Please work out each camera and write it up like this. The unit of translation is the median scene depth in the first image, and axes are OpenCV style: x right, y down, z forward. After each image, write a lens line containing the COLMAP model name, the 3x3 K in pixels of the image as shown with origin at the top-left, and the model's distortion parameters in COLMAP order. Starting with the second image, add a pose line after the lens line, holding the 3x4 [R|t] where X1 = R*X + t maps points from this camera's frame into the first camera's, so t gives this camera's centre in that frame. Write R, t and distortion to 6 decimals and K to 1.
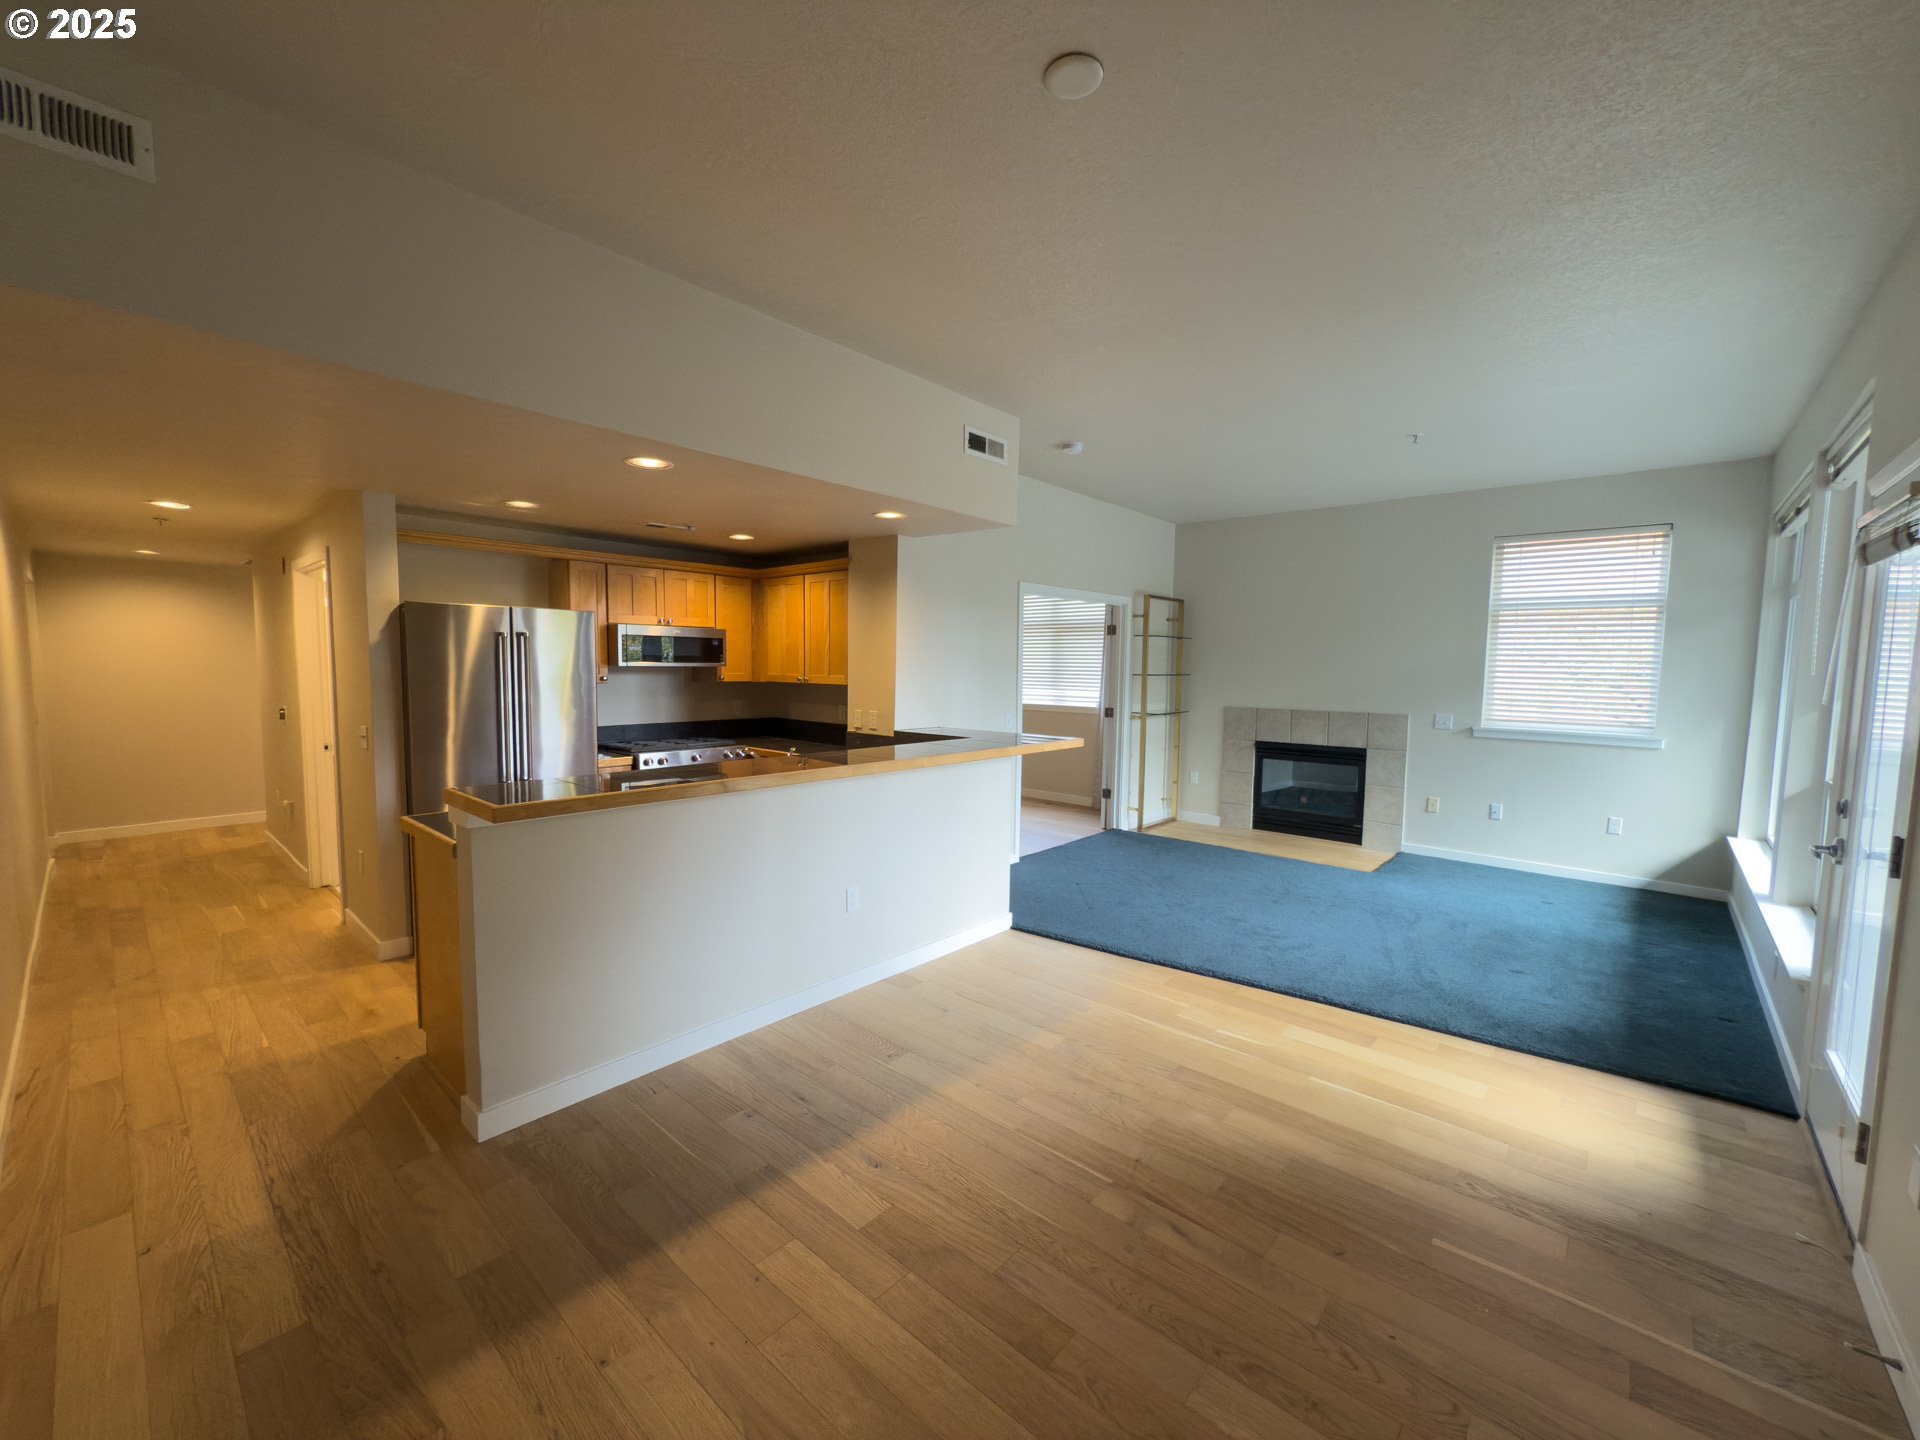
lens RADIAL K [[766.8, 0, 962.6], [0, 766.8, 725.9], [0, 0, 1]] dist [0.000136, 0.000094]
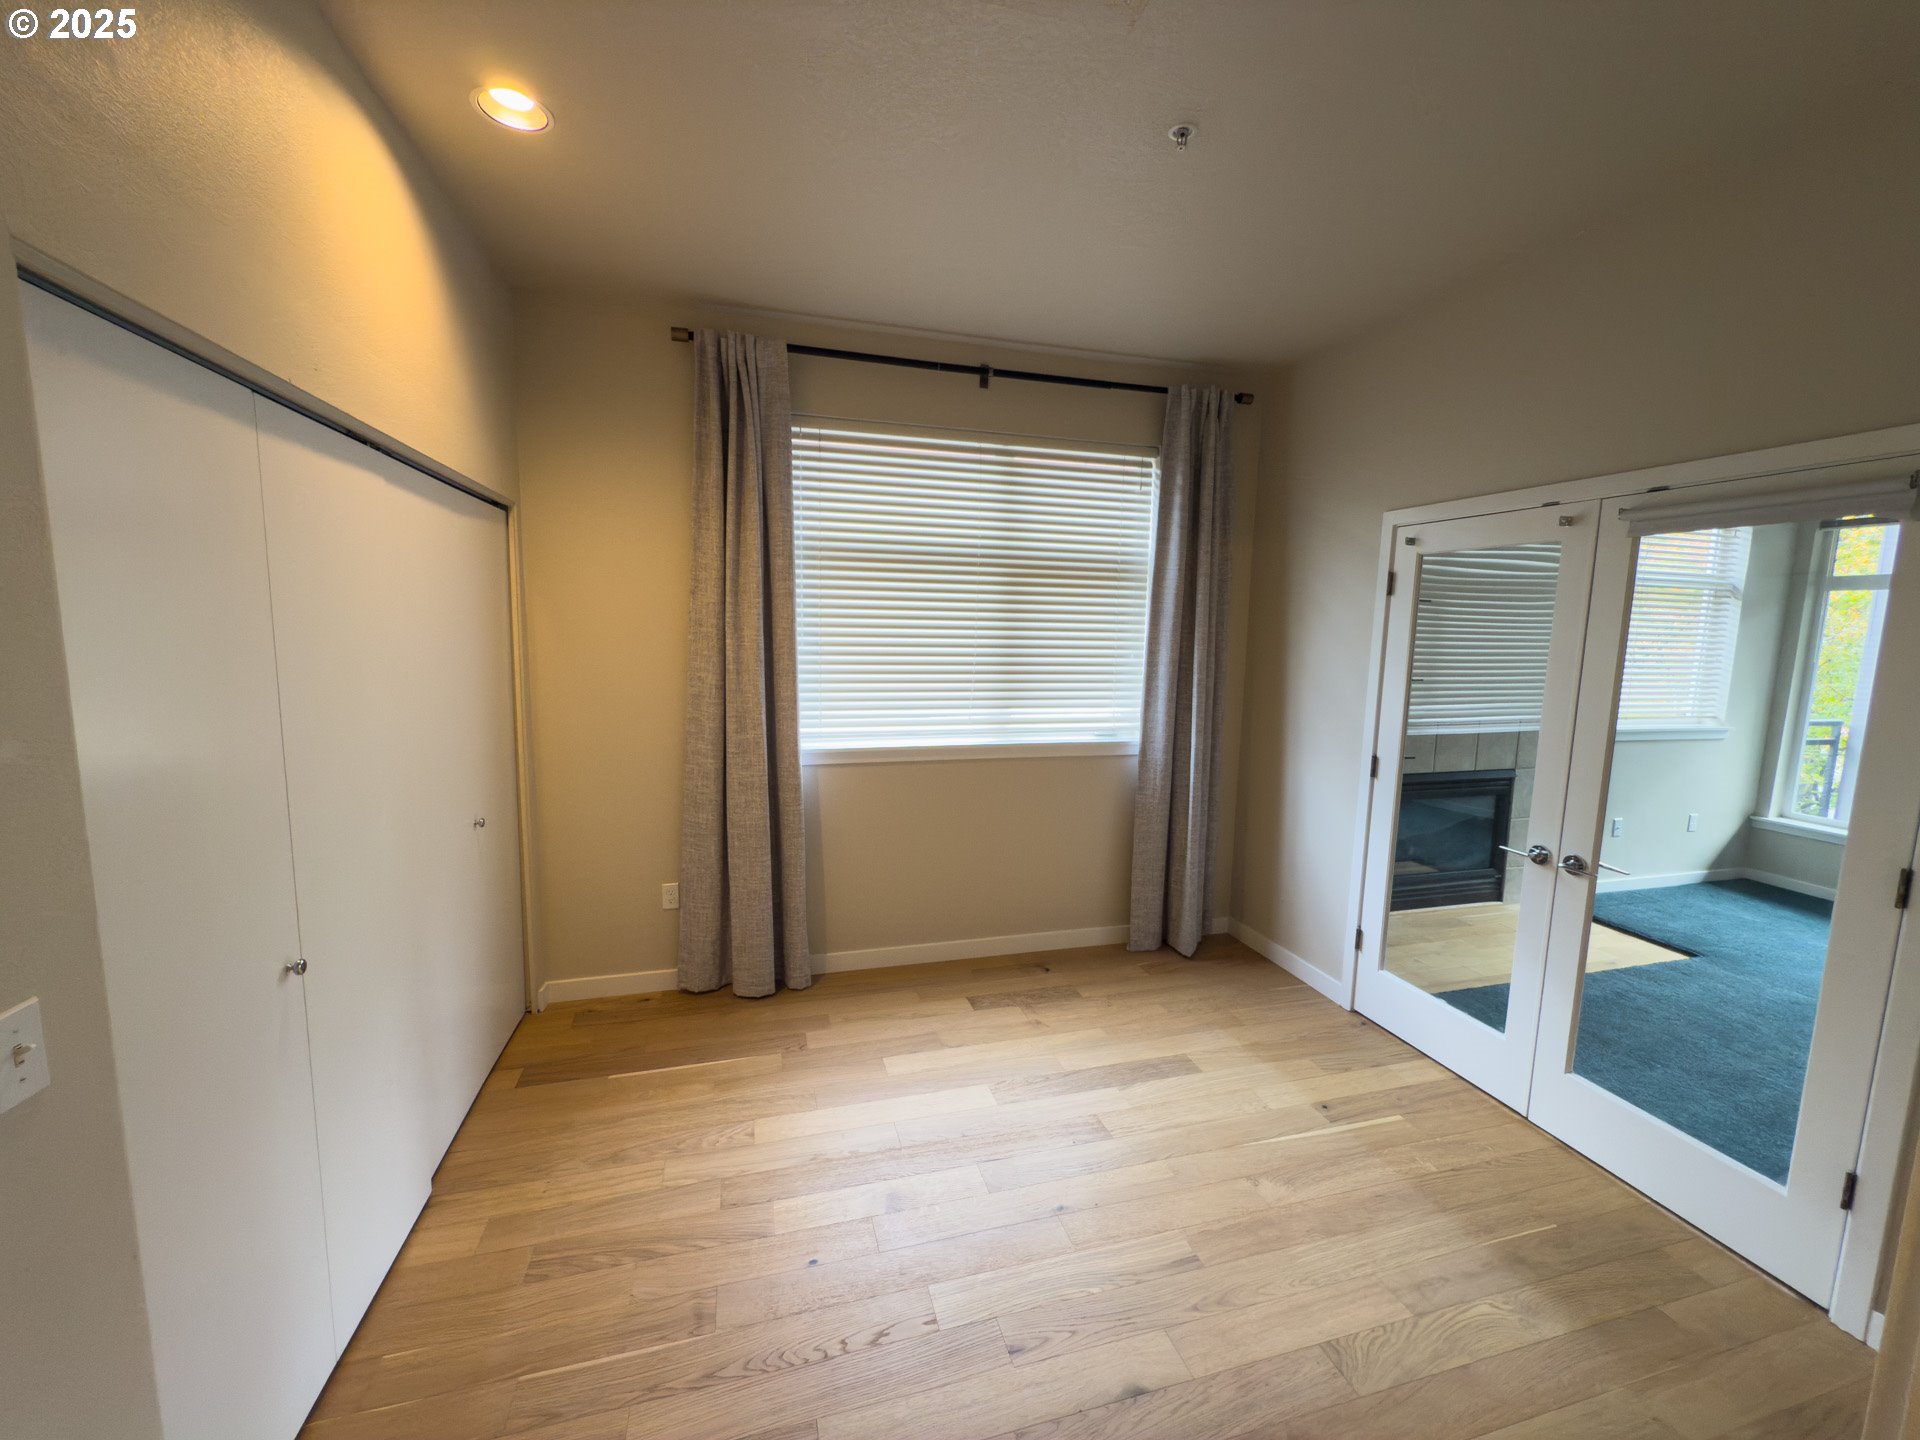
lens RADIAL K [[766.8, 0, 960.6], [0, 766.8, 724.0], [0, 0, 1]] dist [0.000136, 0.000094]
pose [[0.548236, -0.107392, 0.829400, -0.436829], [0.051099, 0.994170, 0.094950, -0.134556], [-0.834761, -0.009673, 0.550527, 1.309366]]
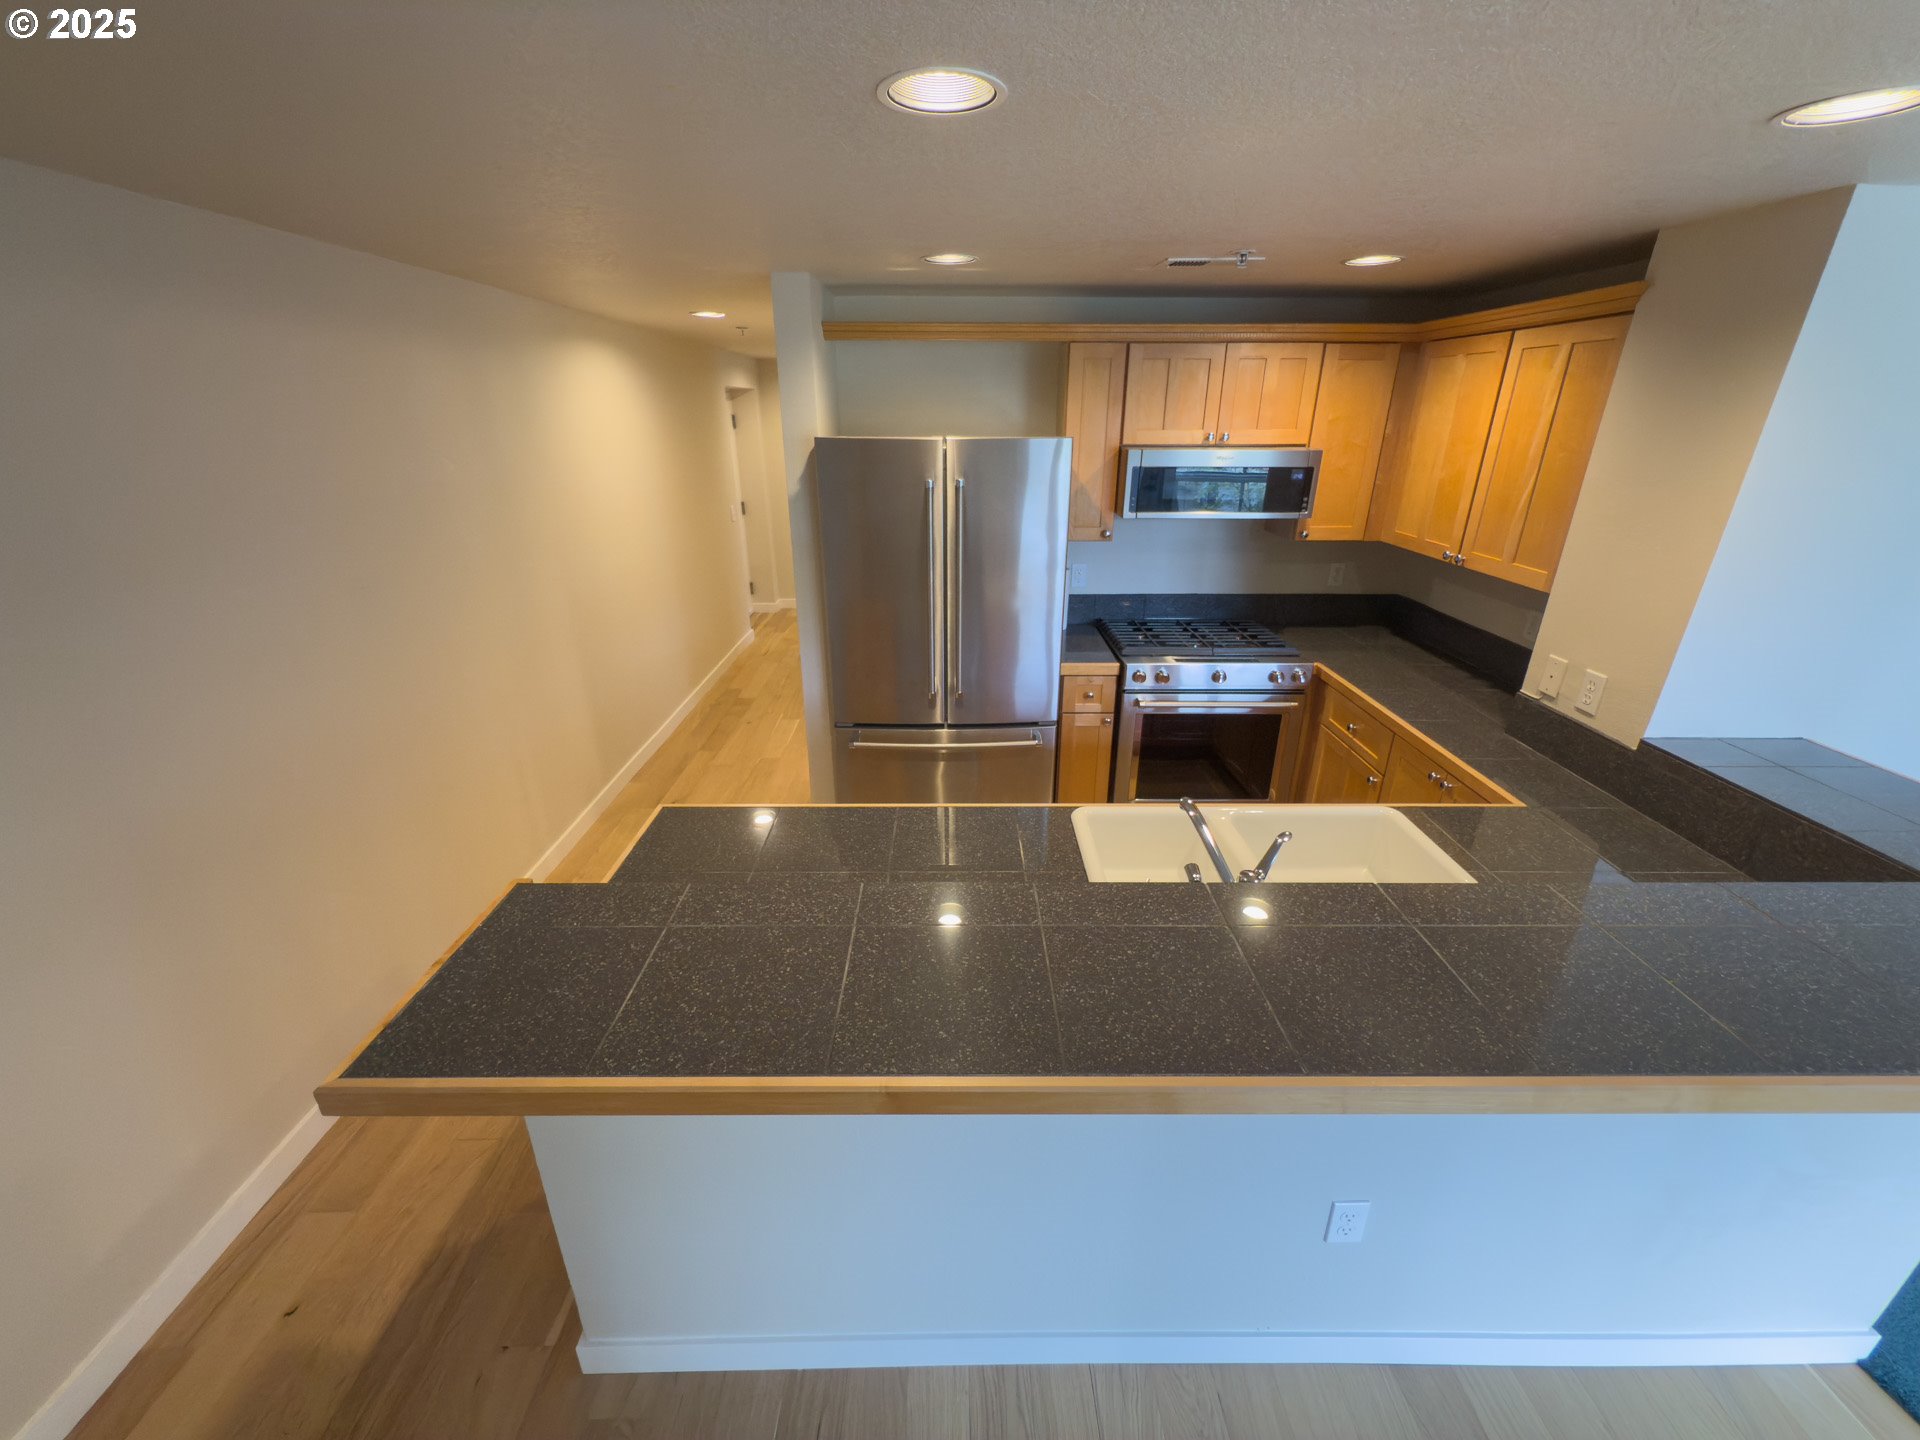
lens RADIAL K [[766.8, 0, 963.3], [0, 766.8, 719.8], [0, 0, 1]] dist [0.000136, 0.000094]
pose [[0.669771, 0.269748, -0.691840, -0.047648], [-0.054838, 0.947110, 0.316189, -0.107045], [0.740540, -0.173835, 0.649139, 0.430281]]
